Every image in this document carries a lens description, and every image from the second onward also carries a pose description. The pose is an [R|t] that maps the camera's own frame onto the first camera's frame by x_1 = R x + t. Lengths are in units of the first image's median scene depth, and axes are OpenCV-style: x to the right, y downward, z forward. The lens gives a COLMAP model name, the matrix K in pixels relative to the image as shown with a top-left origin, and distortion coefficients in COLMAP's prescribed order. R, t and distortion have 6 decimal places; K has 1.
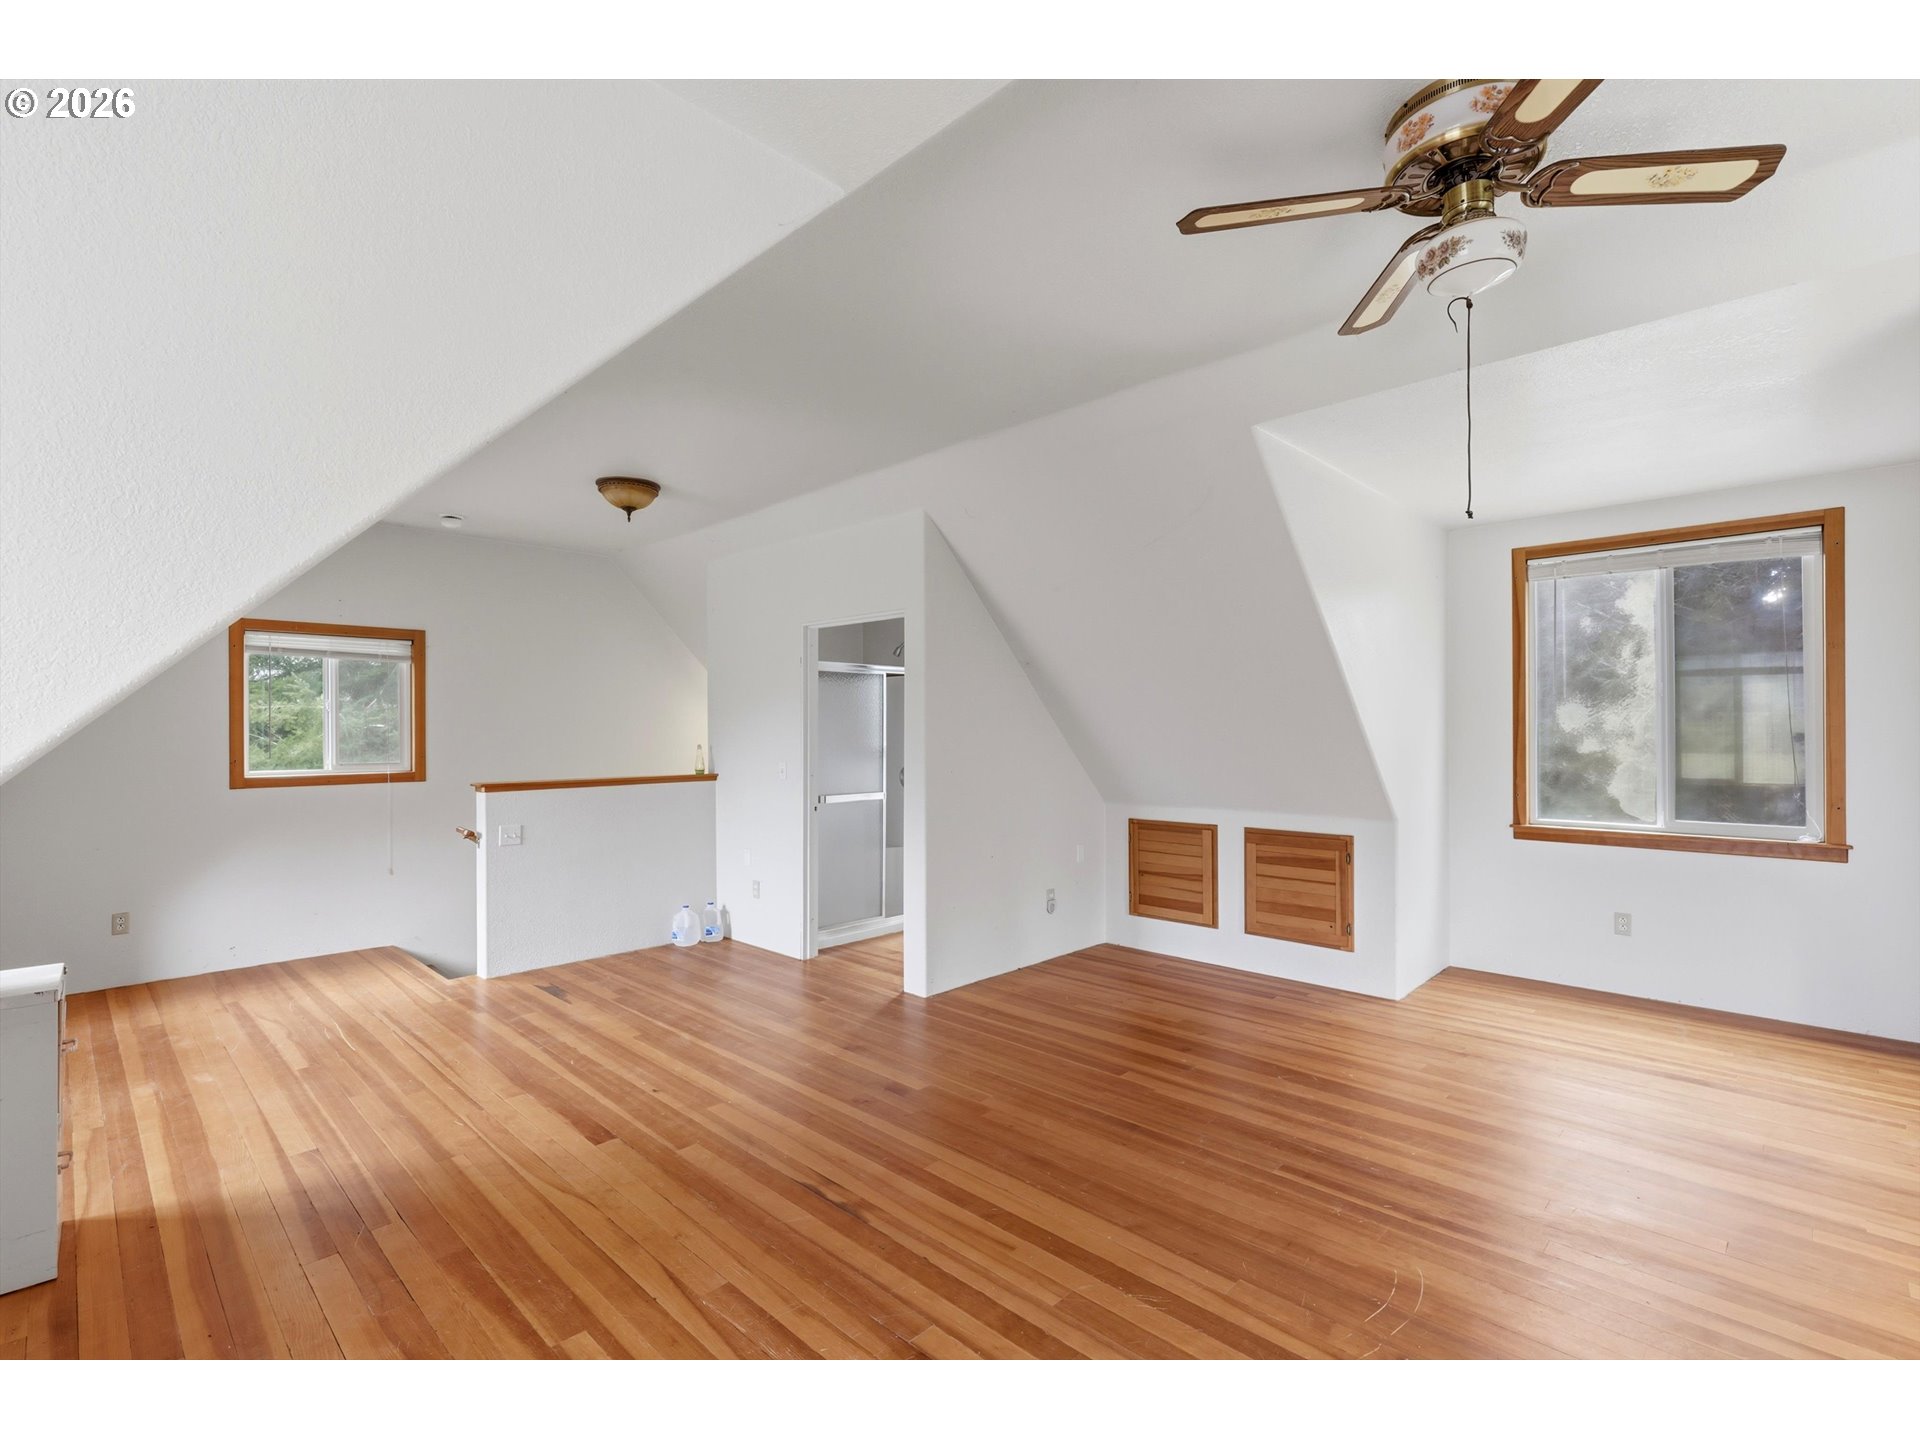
lens RADIAL K [[879.2, 0, 964.3], [0, 879.2, 727.1], [0, 0, 1]] dist [0.001403, -0.000057]
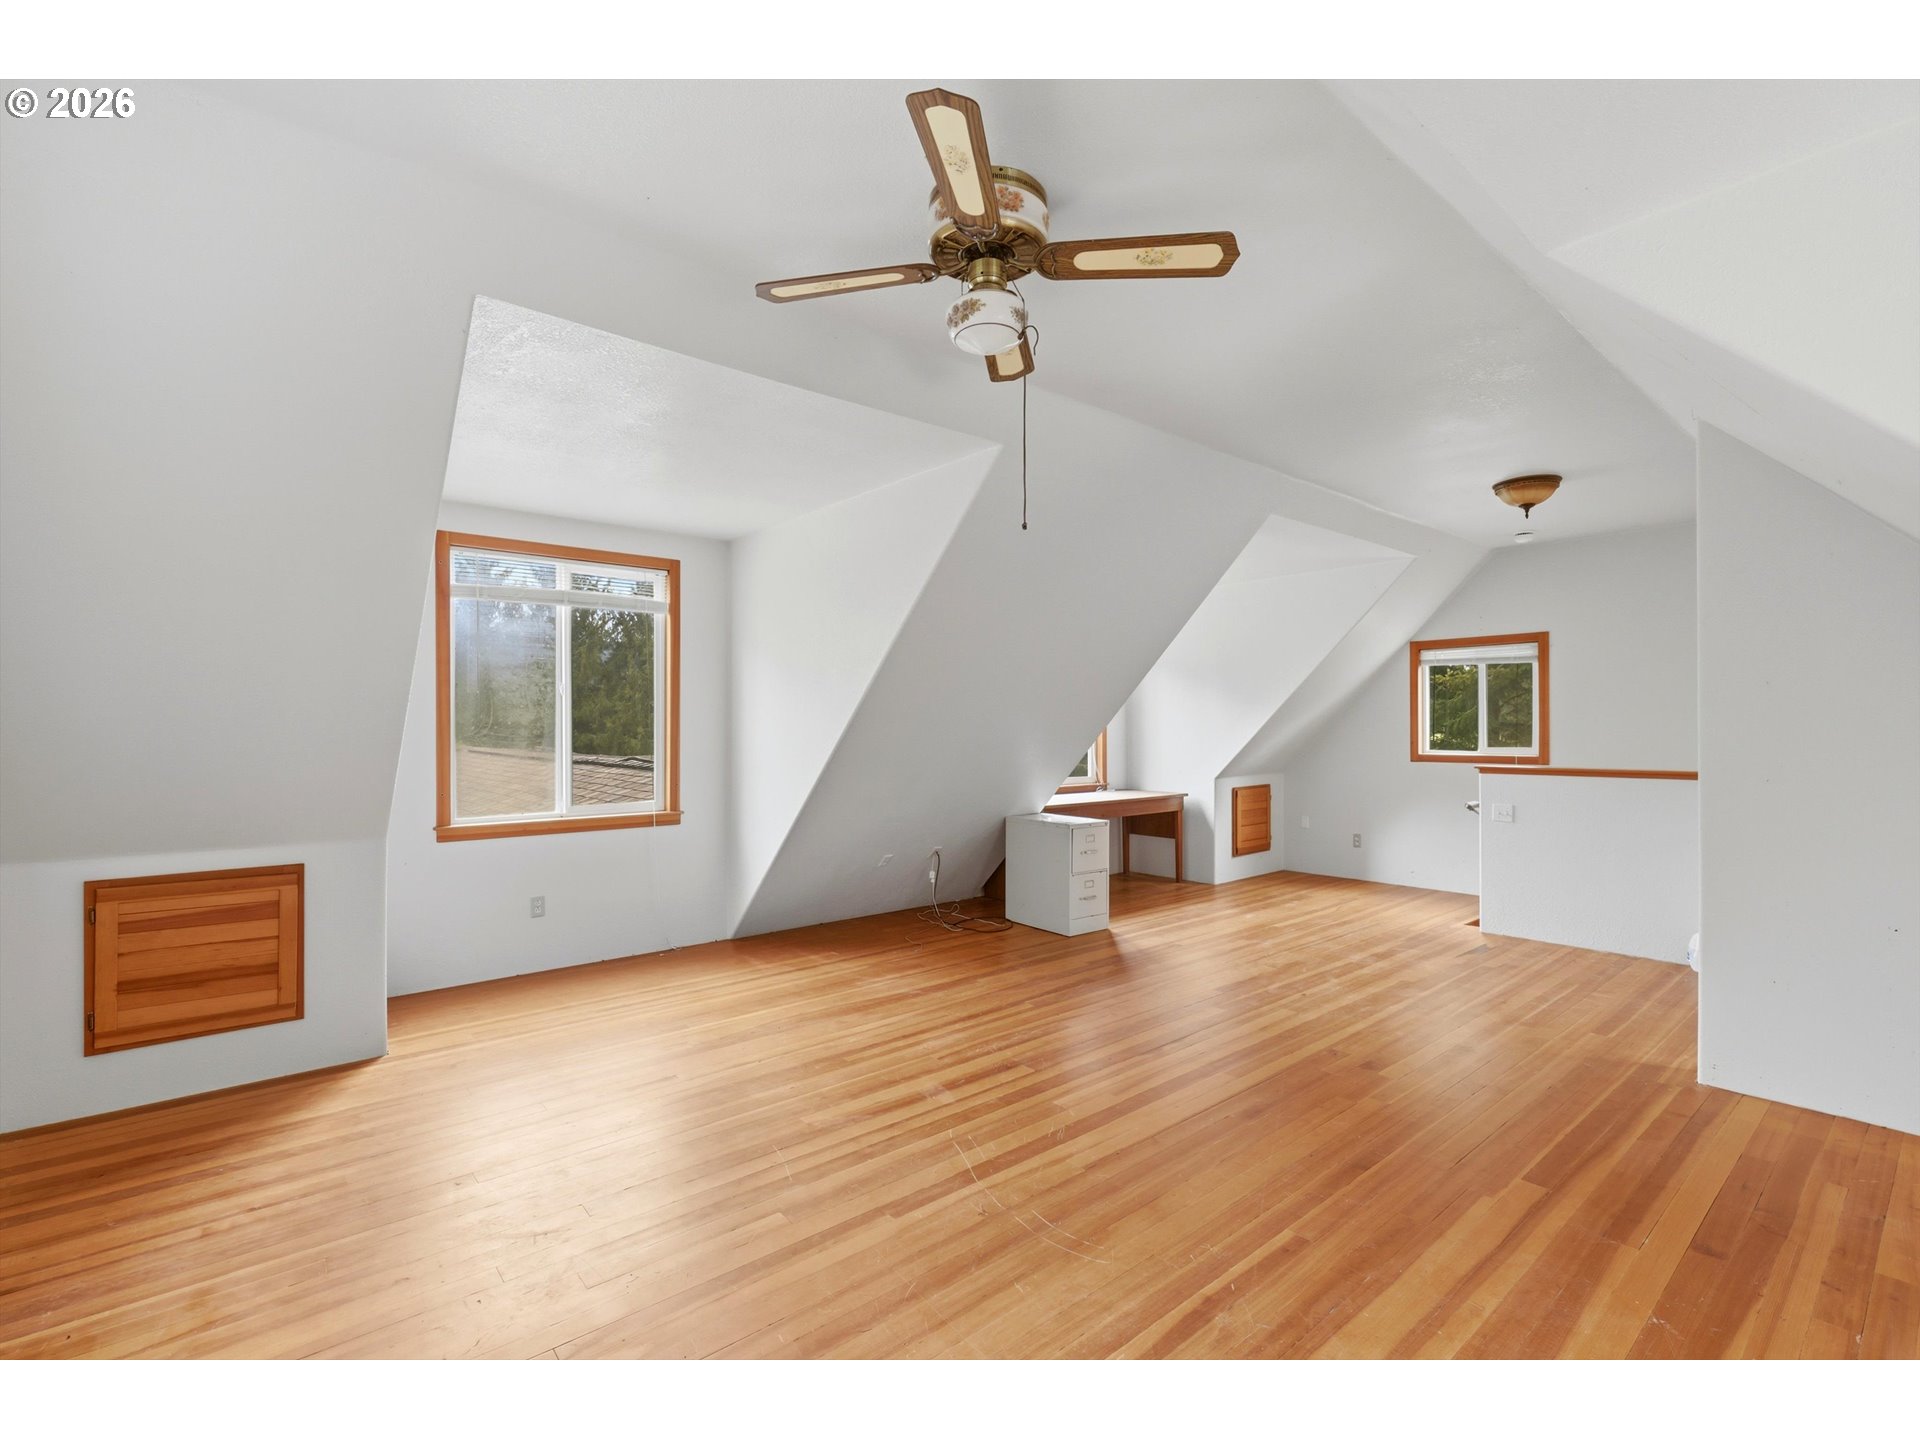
lens RADIAL K [[879.2, 0, 964.3], [0, 879.2, 727.1], [0, 0, 1]] dist [0.001403, -0.000057]
pose [[-0.095293, 0.006543, -0.995428, 0.827132], [0.007872, 0.999952, 0.005819, 0.000152], [0.995418, -0.007281, -0.095339, 0.509932]]
